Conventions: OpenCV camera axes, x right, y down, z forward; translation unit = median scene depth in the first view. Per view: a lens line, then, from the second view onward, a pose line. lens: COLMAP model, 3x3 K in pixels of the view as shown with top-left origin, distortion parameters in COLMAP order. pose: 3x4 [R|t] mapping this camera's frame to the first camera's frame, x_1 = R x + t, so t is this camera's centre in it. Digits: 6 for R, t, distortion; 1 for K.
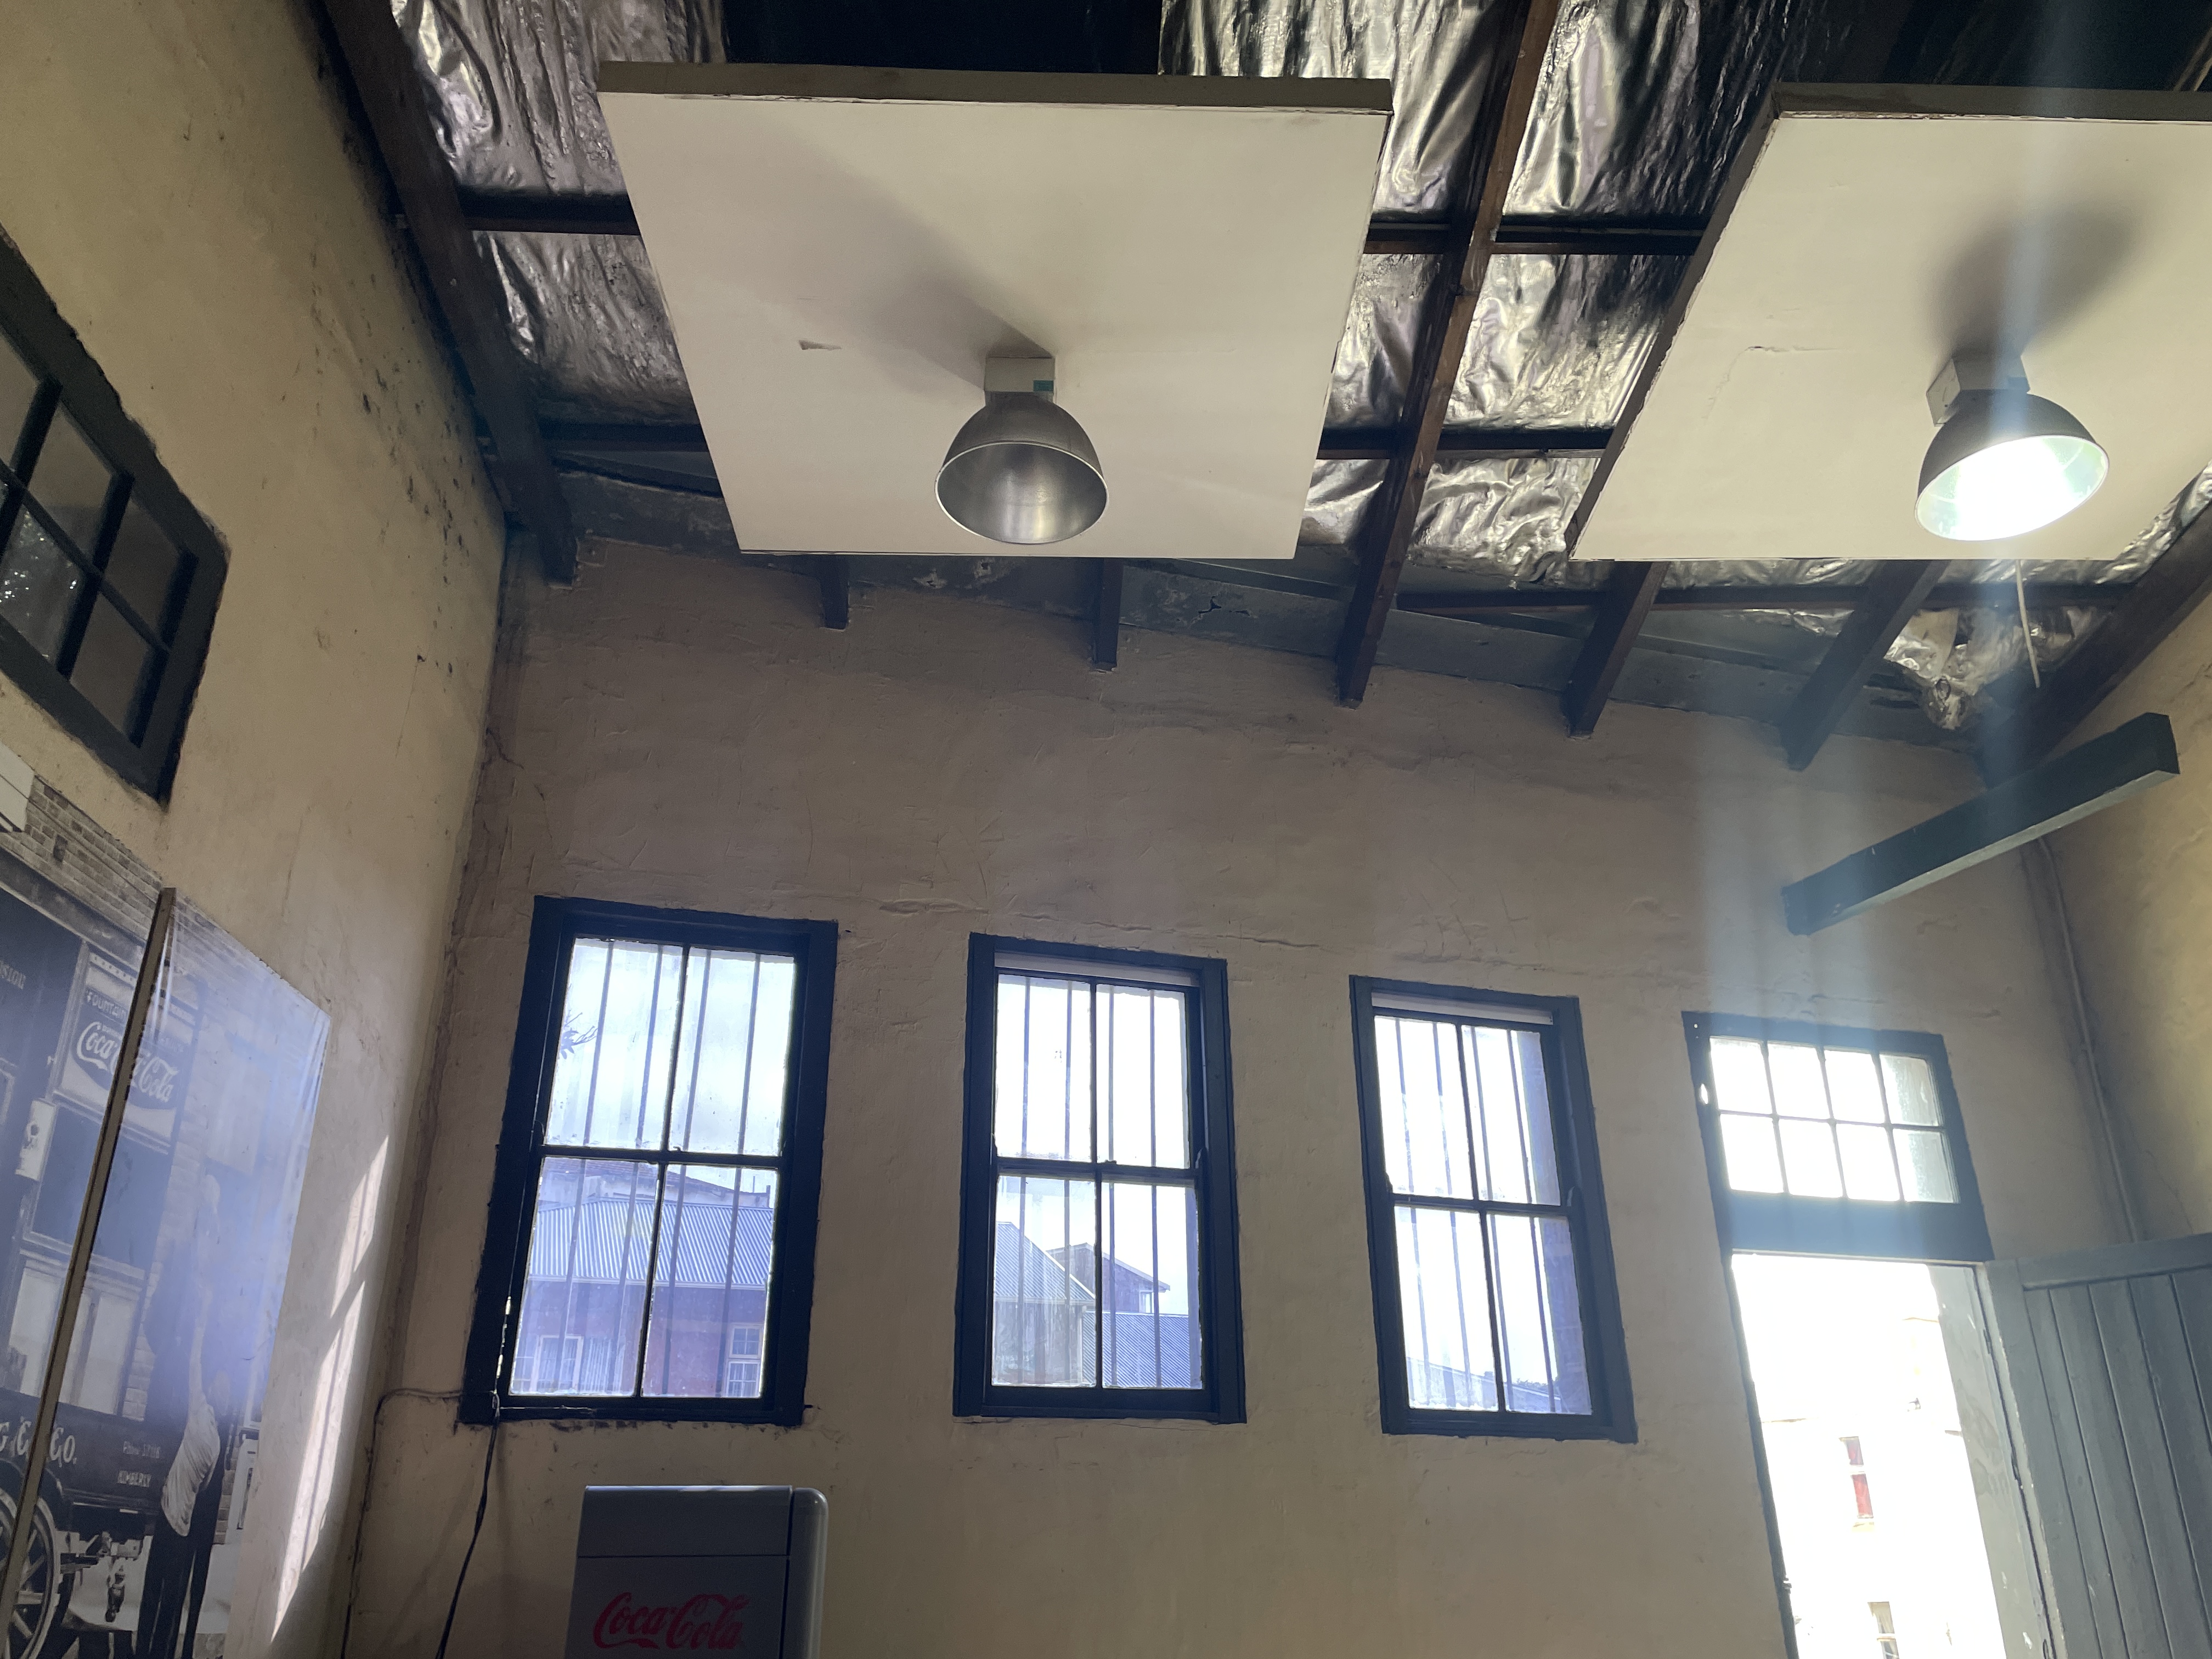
lens RADIAL K [[1669.1, 0, 1129.6], [0, 1669.1, 851.2], [0, 0, 1]] dist [0.098093, -0.127156]
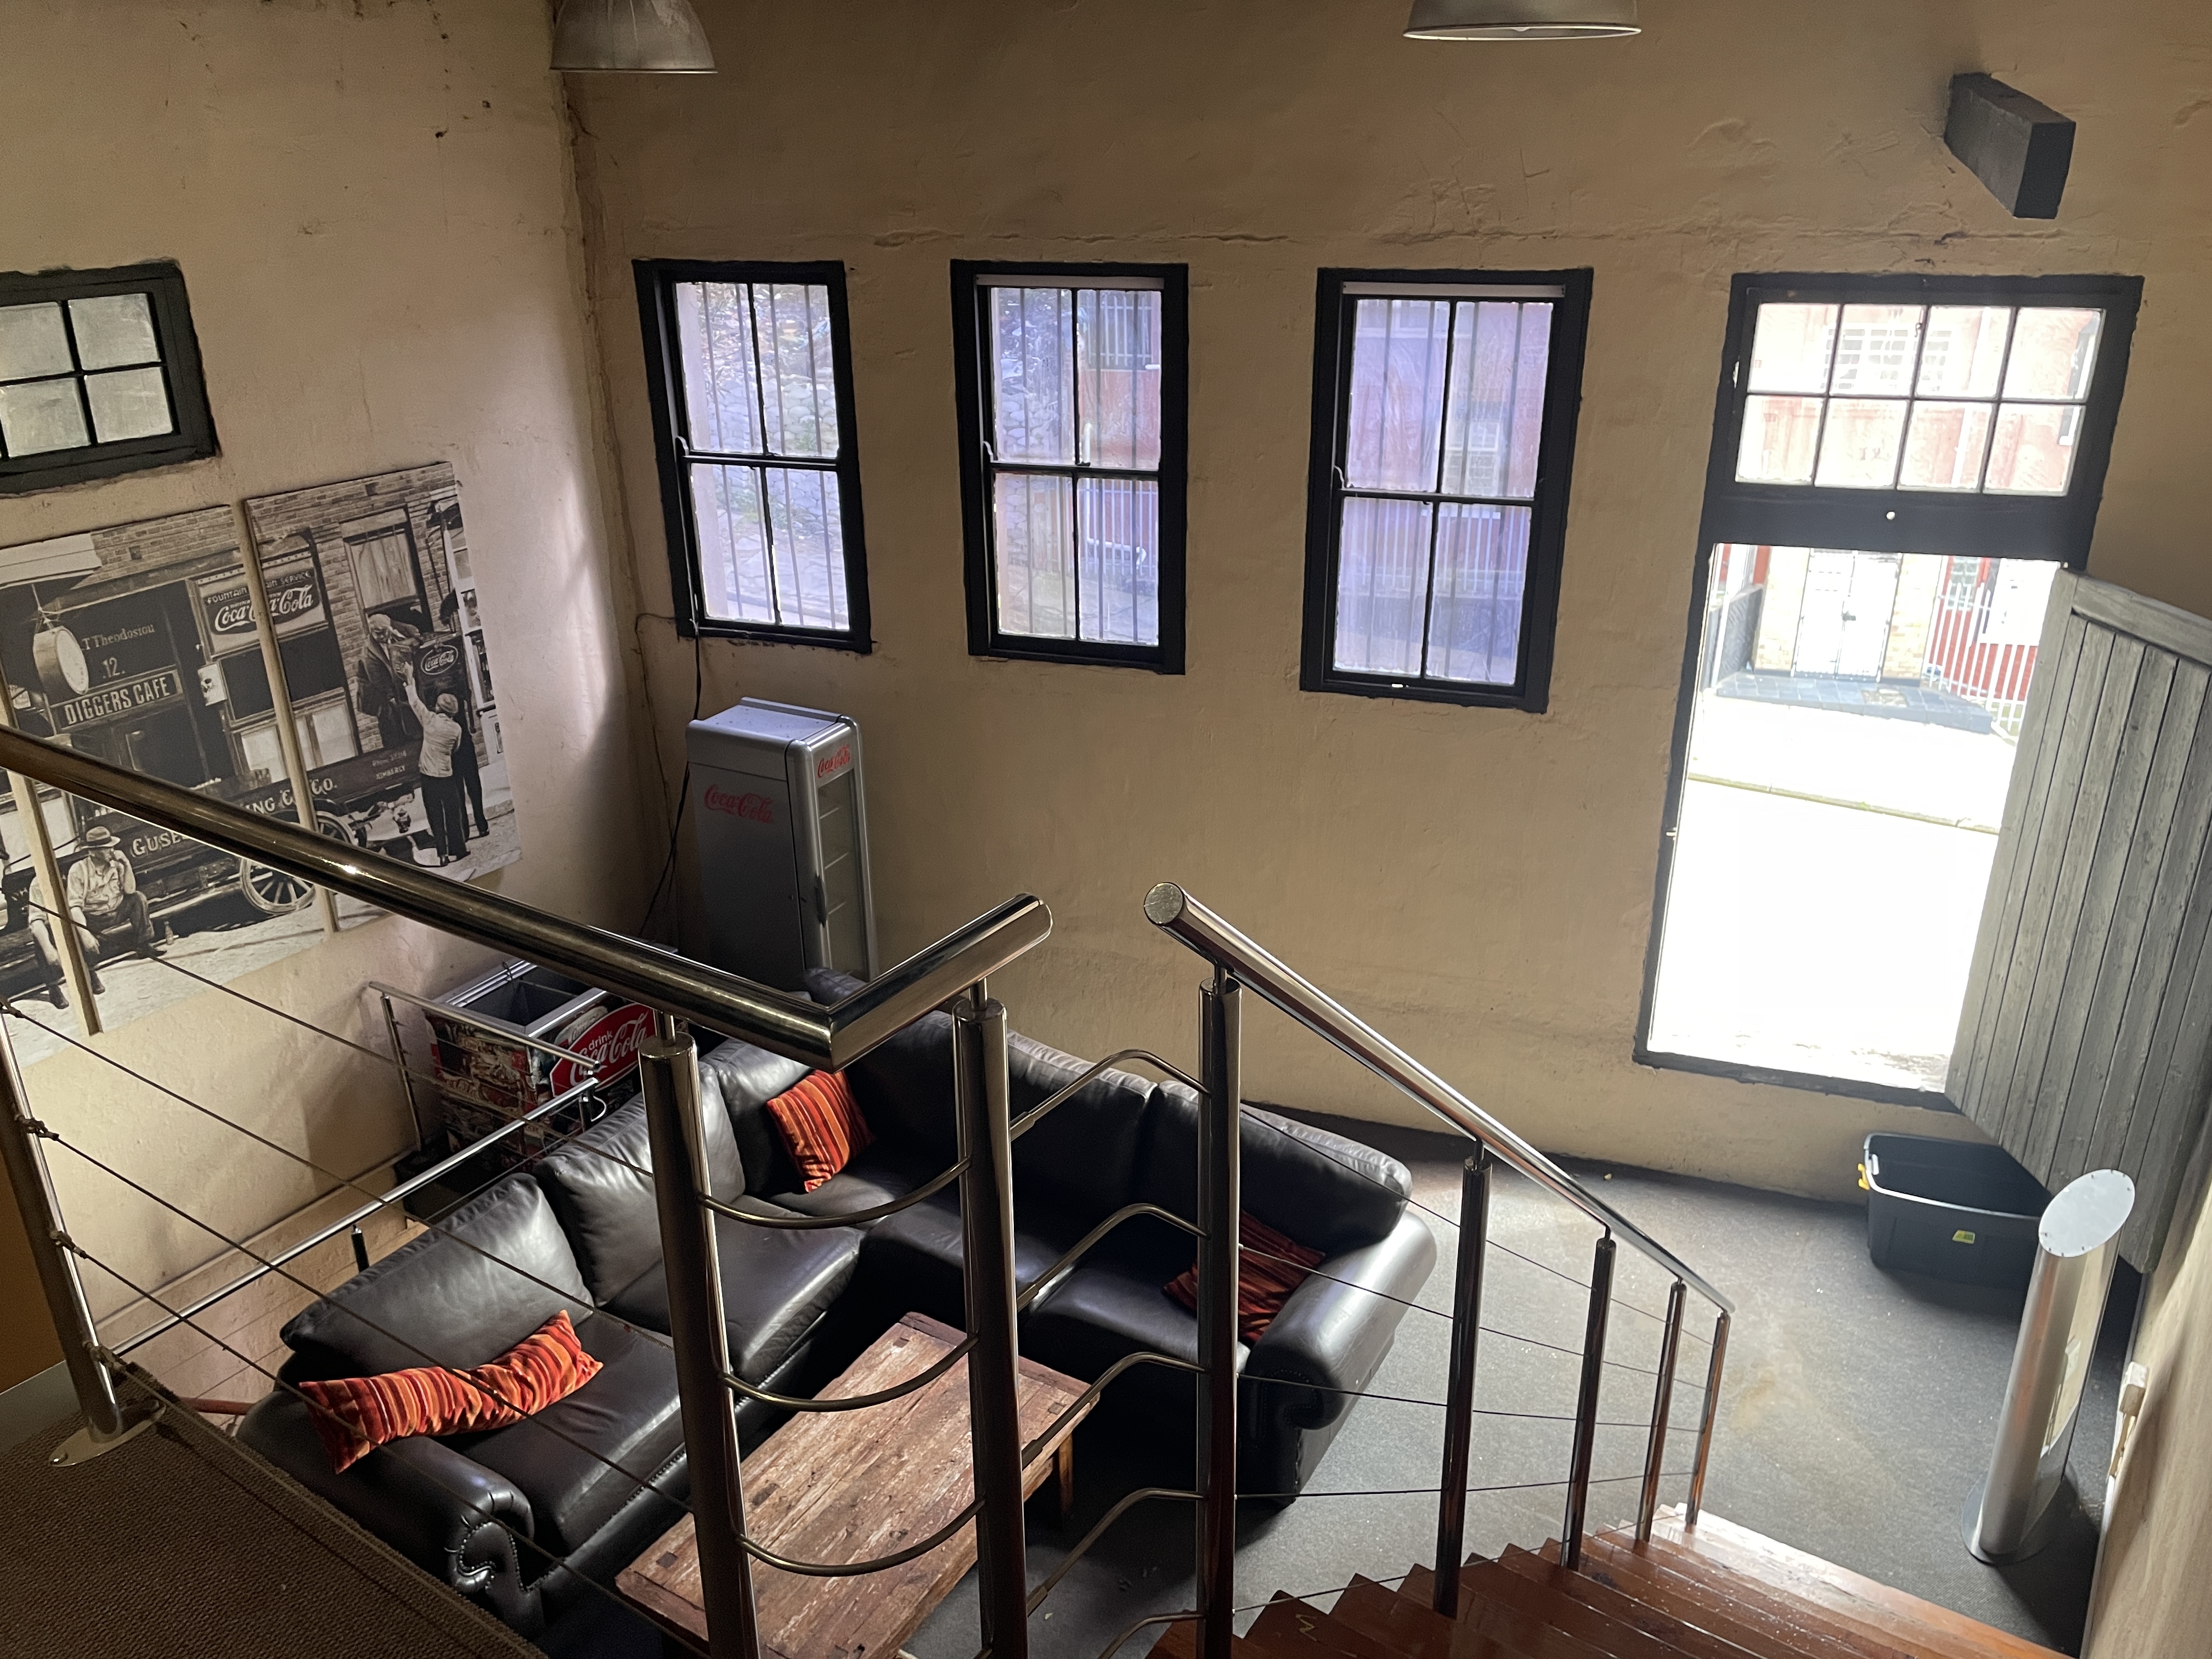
lens RADIAL K [[1669.1, 0, 1108.0], [0, 1669.1, 832.2], [0, 0, 1]] dist [0.098093, -0.127156]
pose [[0.808190, 0.232133, -0.541242, 0.662997], [0.242247, 0.706650, 0.664802, -0.389649], [0.536791, -0.668401, 0.514874, 0.215079]]
